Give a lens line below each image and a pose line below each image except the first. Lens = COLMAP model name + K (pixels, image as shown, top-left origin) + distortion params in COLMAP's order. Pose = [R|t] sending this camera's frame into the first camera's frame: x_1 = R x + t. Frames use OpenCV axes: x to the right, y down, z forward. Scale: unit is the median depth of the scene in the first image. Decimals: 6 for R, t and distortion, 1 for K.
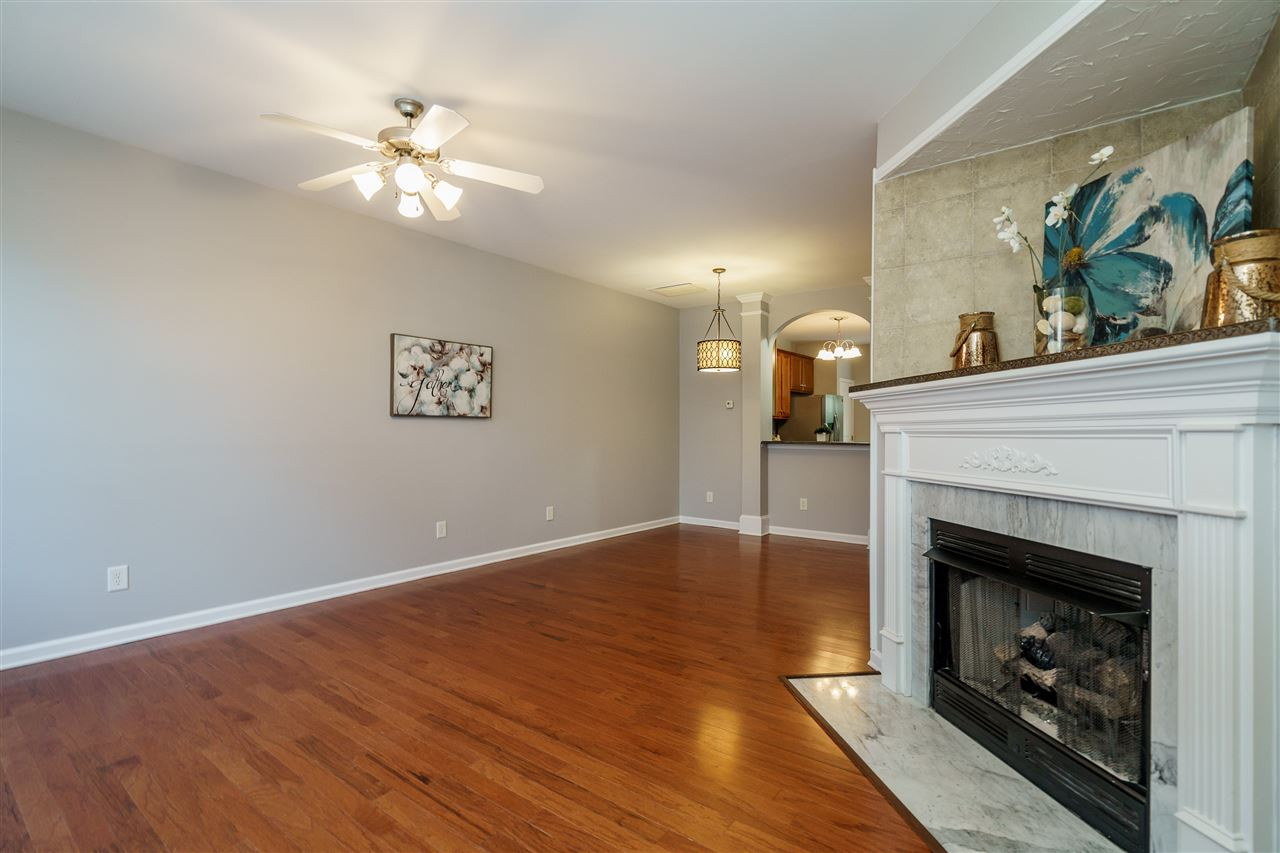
lens RADIAL K [[595.3, 0, 636.5], [0, 595.3, 433.4], [0, 0, 1]] dist [-0.001855, 0.001186]
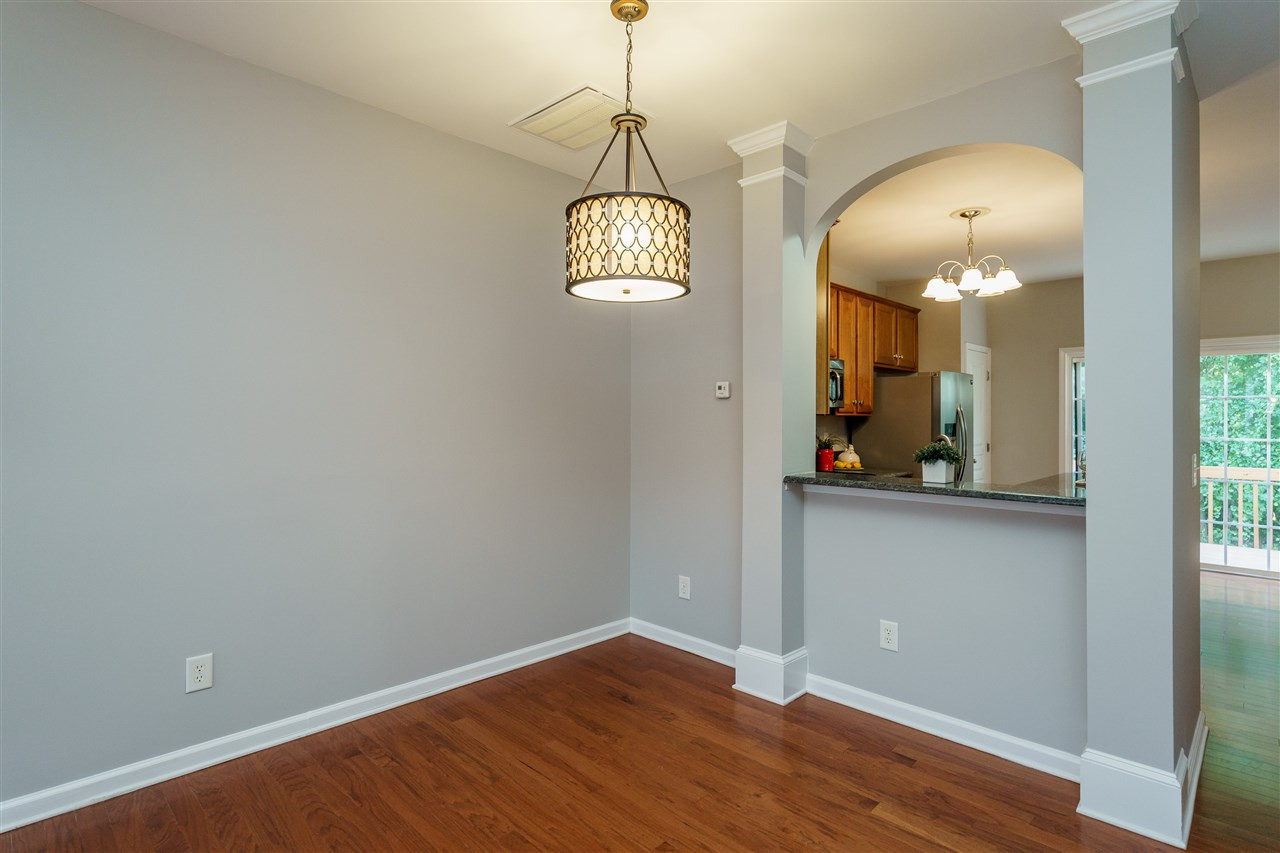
lens RADIAL K [[647.1, 0, 638.8], [0, 647.1, 418.3], [0, 0, 1]] dist [0.003082, -0.000146]
pose [[0.992304, 0.000290, -0.123823, 0.406799], [-0.001478, 0.999954, -0.009501, -0.057936], [0.123814, 0.009611, 0.992259, 1.316754]]
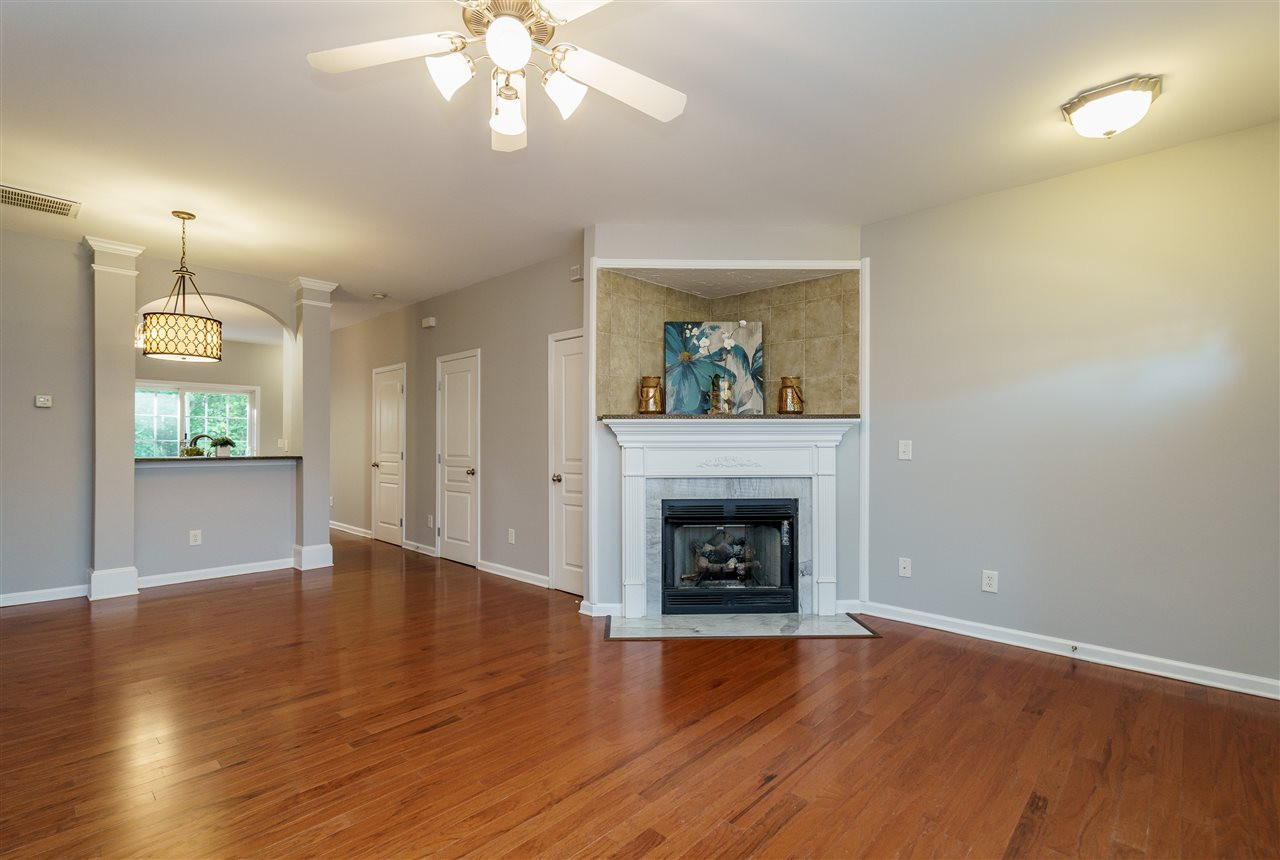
lens RADIAL K [[615.6, 0, 625.7], [0, 615.6, 448.6], [0, 0, 1]] dist [0.015556, 0.000817]
pose [[0.089783, -0.014905, 0.995850, -1.147500], [0.001299, 0.999889, 0.014848, -0.022544], [-0.995961, -0.000040, 0.089792, 0.897118]]
